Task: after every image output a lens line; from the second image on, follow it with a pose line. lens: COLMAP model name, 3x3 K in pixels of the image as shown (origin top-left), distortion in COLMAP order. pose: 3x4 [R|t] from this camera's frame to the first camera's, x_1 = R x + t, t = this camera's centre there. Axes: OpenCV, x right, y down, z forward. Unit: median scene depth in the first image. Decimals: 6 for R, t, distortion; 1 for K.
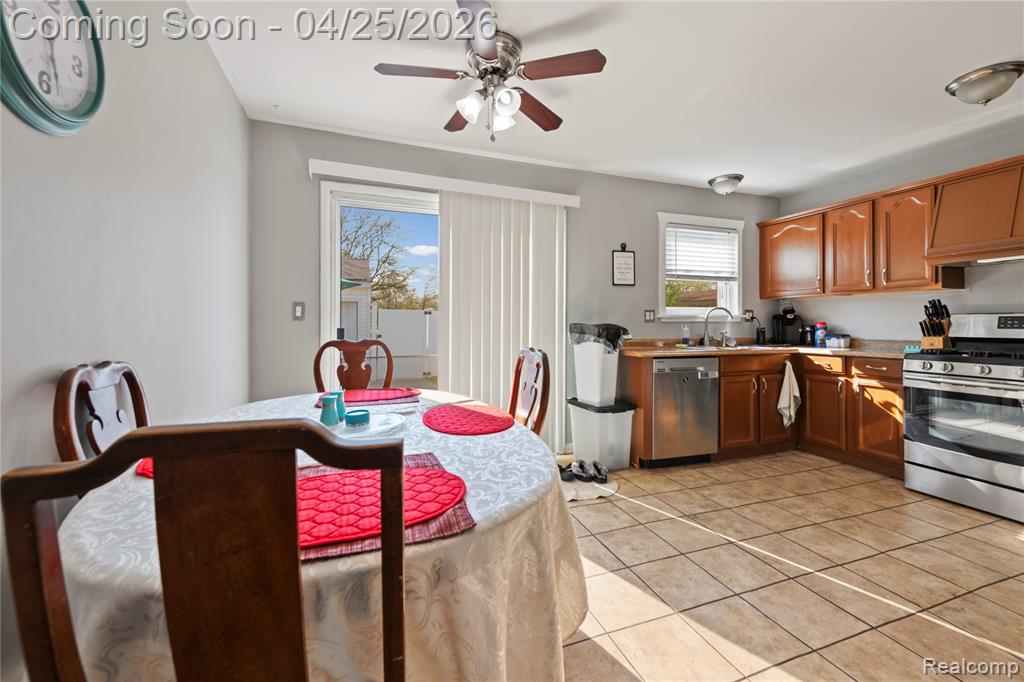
lens RADIAL K [[410.8, 0, 515.3], [0, 410.8, 322.2], [0, 0, 1]] dist [0.011574, -0.001796]
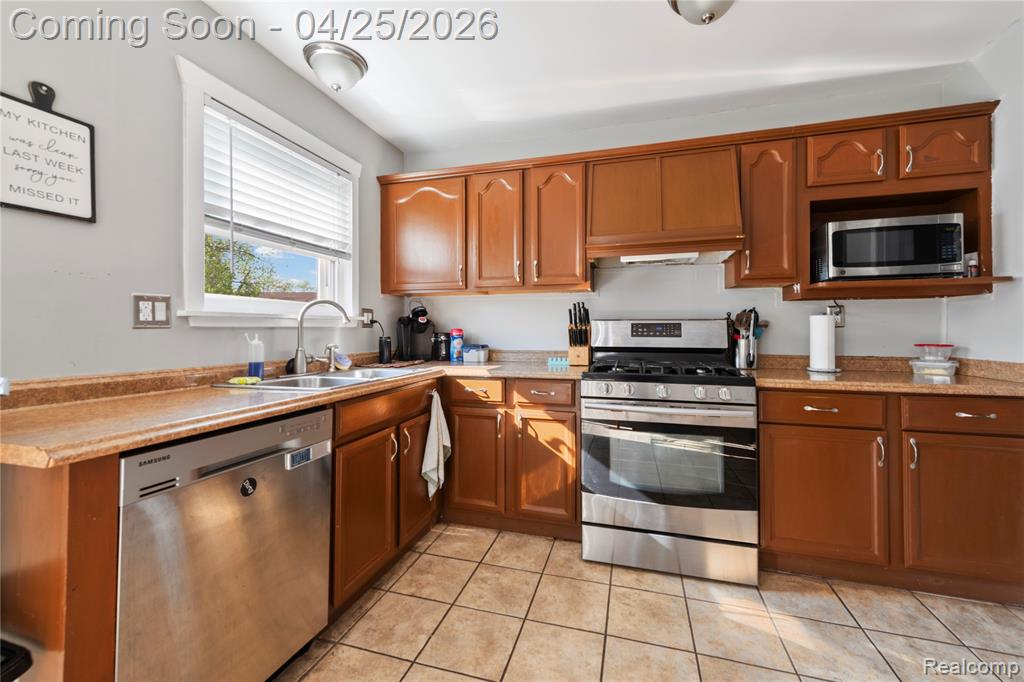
lens RADIAL K [[410.8, 0, 515.9], [0, 410.8, 329.9], [0, 0, 1]] dist [0.011574, -0.001796]
pose [[0.591856, 0.000592, 0.806043, 0.228406], [-0.004627, 0.999986, 0.002663, -0.000382], [-0.806030, -0.005305, 0.591850, 0.523665]]
